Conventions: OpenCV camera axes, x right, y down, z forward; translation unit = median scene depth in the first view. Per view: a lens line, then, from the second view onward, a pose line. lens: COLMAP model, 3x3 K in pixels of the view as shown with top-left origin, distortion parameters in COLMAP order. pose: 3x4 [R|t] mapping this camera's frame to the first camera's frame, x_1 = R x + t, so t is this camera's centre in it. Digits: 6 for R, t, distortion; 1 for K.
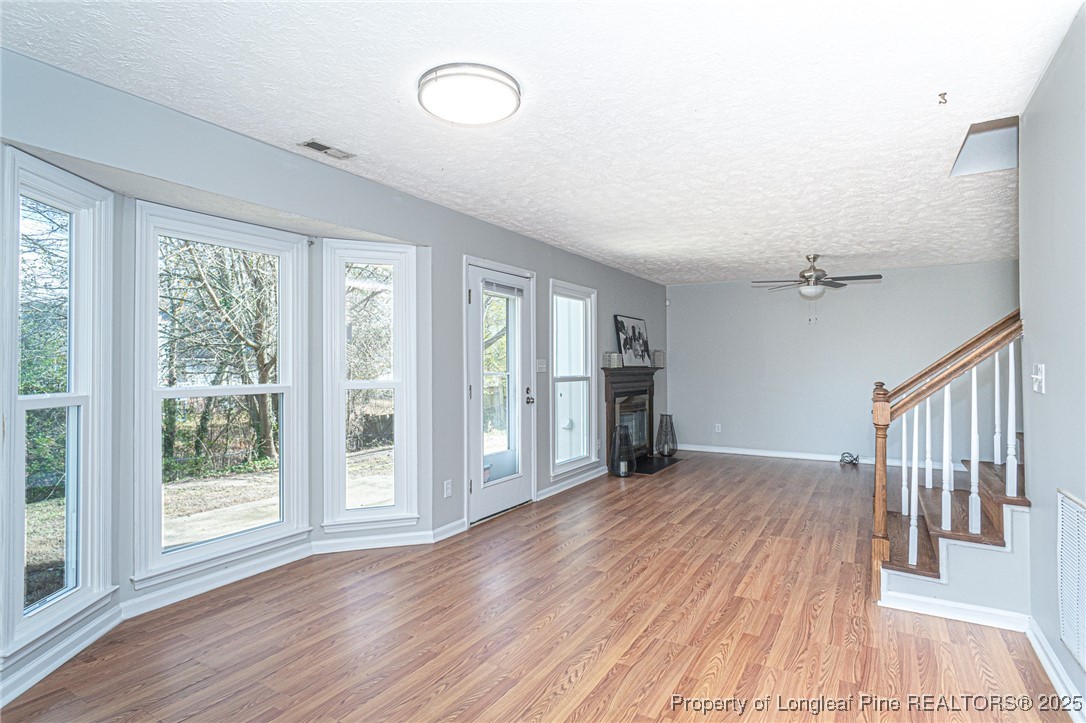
lens RADIAL K [[556.7, 0, 534.7], [0, 556.7, 359.8], [0, 0, 1]] dist [0.000047, 0.000947]
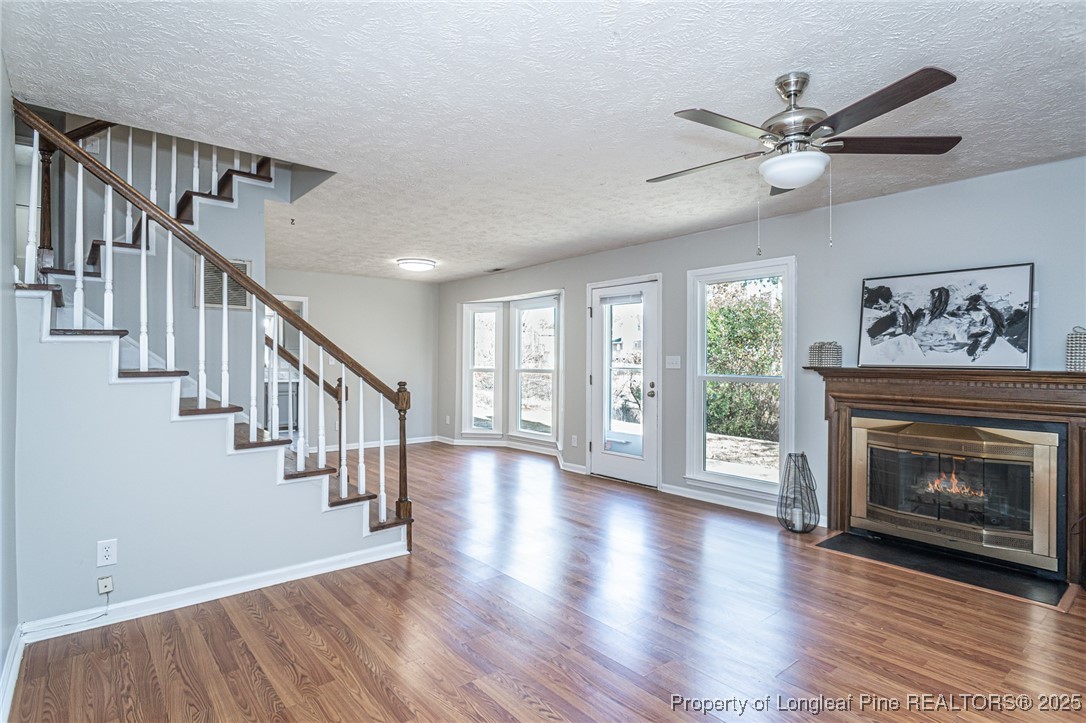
lens RADIAL K [[556.7, 0, 534.7], [0, 556.7, 359.8], [0, 0, 1]] dist [0.000047, 0.000947]
pose [[-0.311148, 0.005757, -0.950344, 1.003154], [0.009794, 0.999948, 0.002851, 0.000658], [0.950311, -0.008421, -0.311189, 1.031804]]
